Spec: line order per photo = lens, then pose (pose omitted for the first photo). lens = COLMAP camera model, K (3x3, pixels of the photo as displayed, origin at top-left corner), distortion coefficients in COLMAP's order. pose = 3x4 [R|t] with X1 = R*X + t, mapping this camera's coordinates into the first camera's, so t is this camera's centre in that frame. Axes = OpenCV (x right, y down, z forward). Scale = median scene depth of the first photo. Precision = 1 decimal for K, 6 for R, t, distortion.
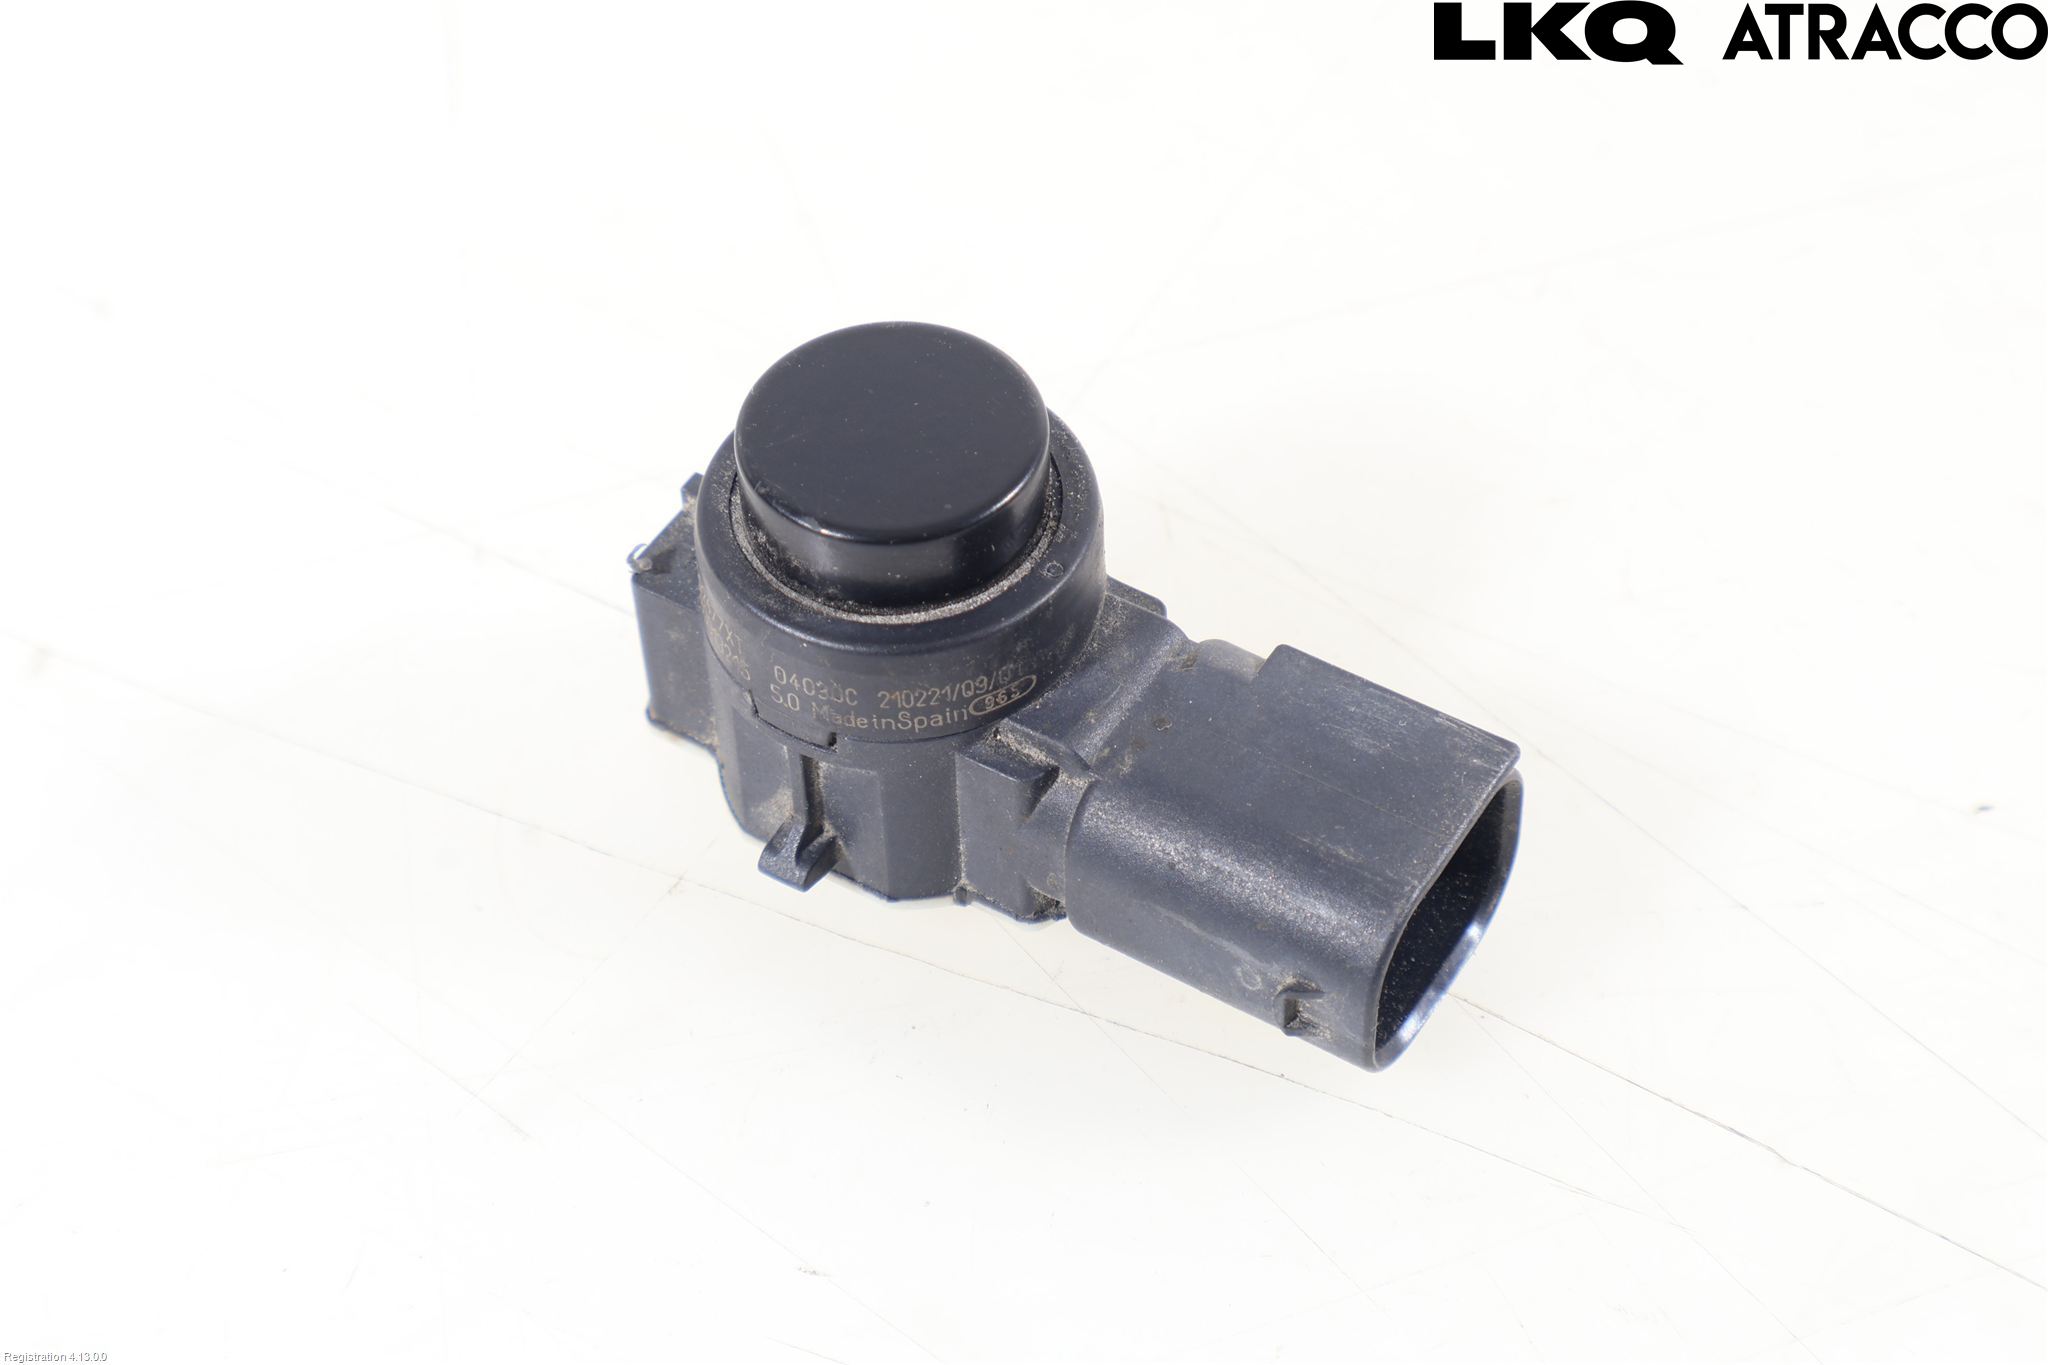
lens RADIAL K [[4275.6, 0, 1018.5], [0, 4275.6, 683.7], [0, 0, 1]] dist [0.083183, 0.000000]
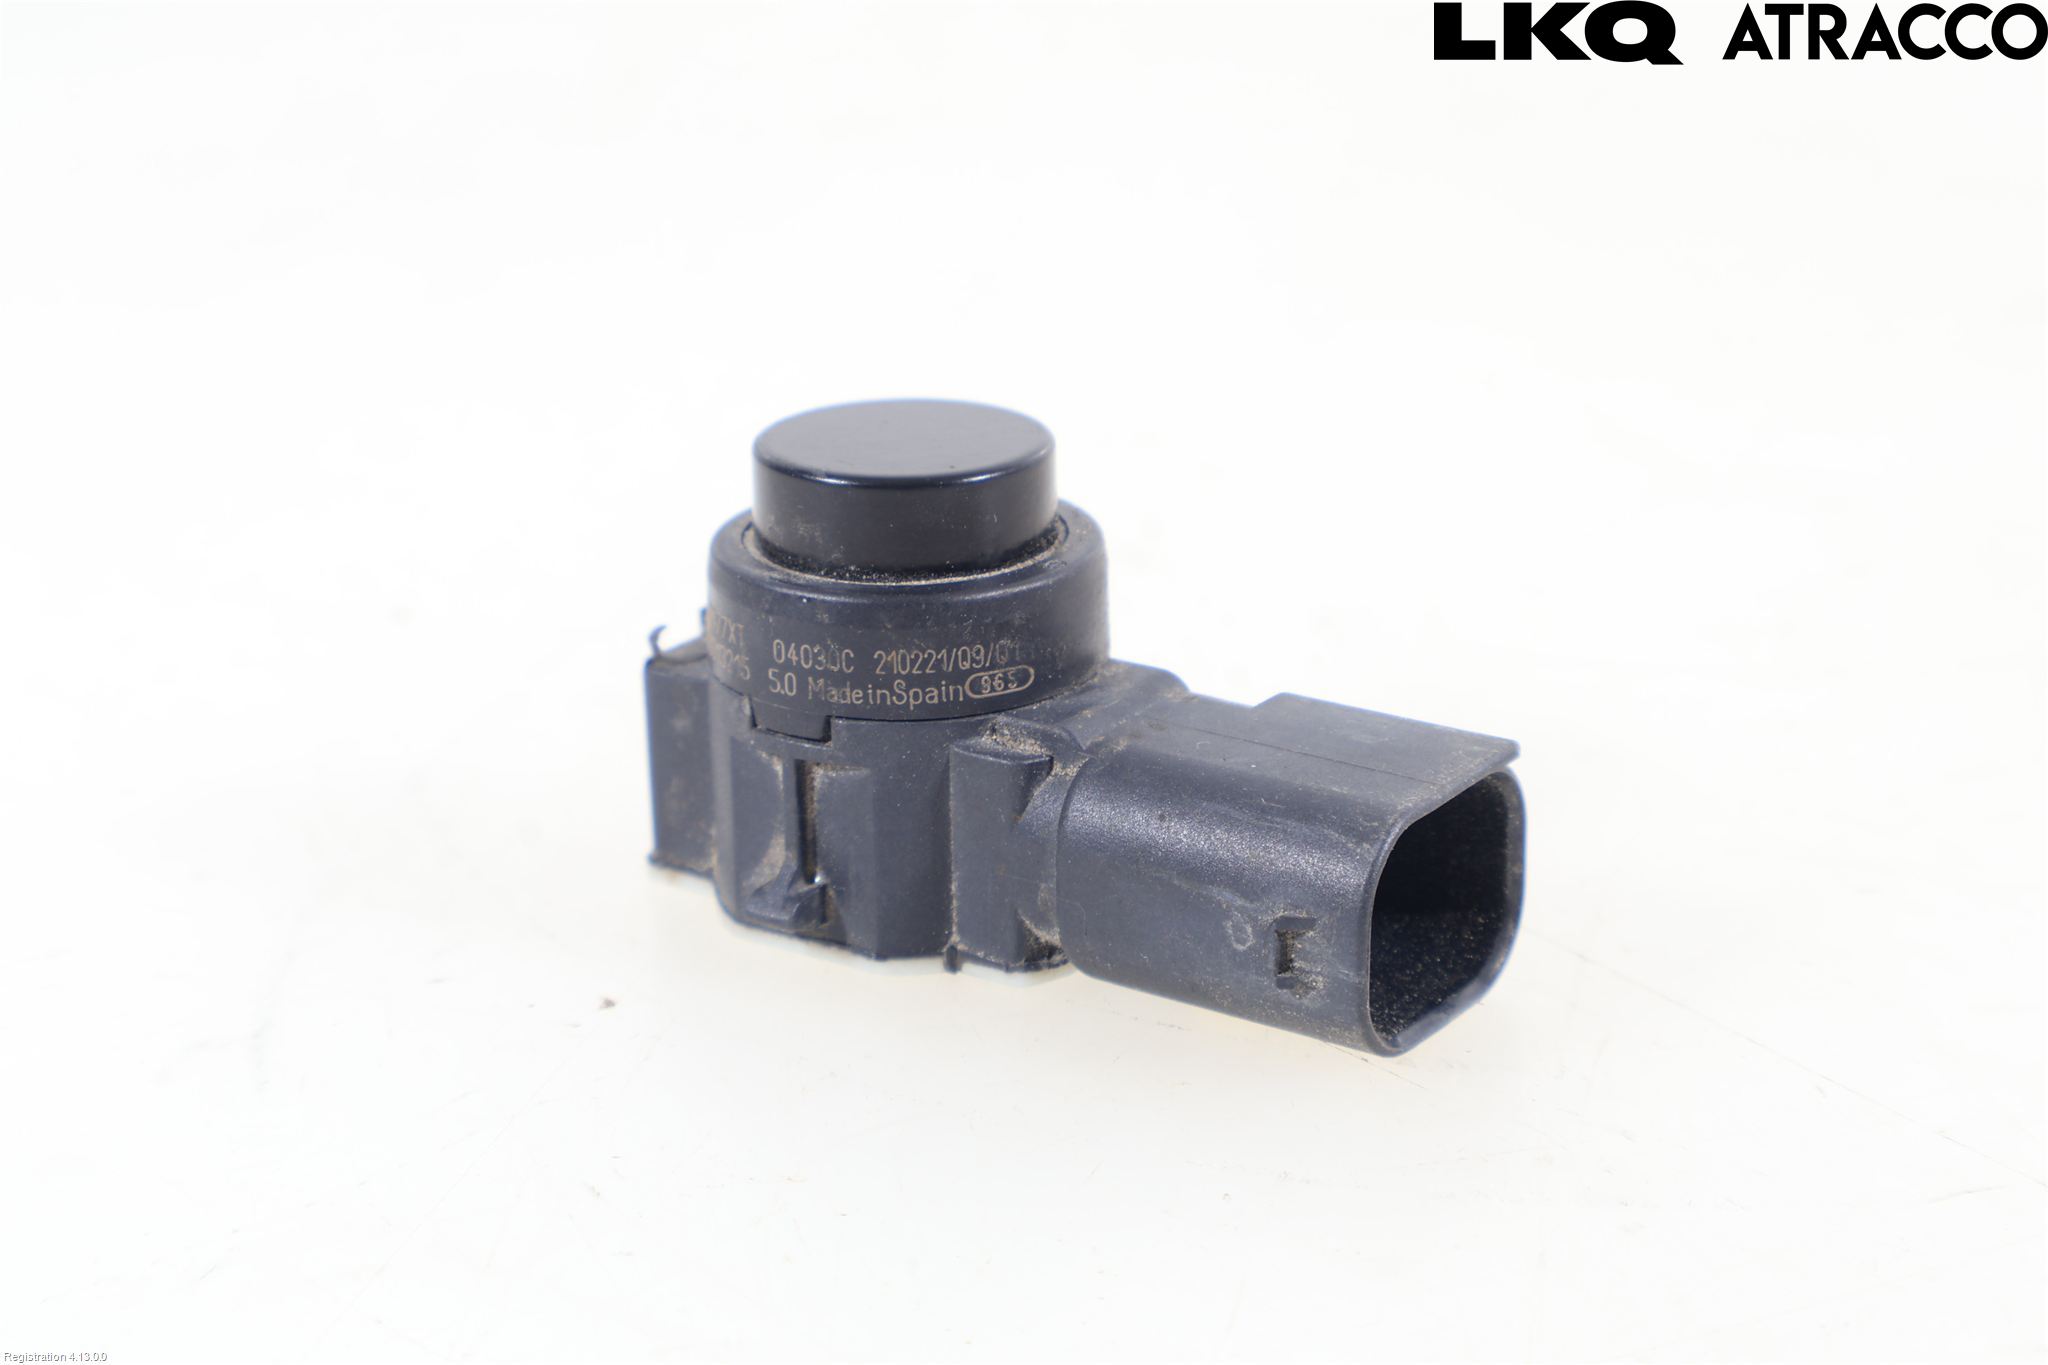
lens RADIAL K [[4275.6, 0, 1025.5], [0, 4275.6, 680.6], [0, 0, 1]] dist [0.083183, 0.000000]
pose [[0.998748, 0.027920, -0.041515, 0.043533], [-0.044735, 0.869913, -0.491172, 0.489629], [0.022401, 0.492414, 0.870073, 0.129666]]
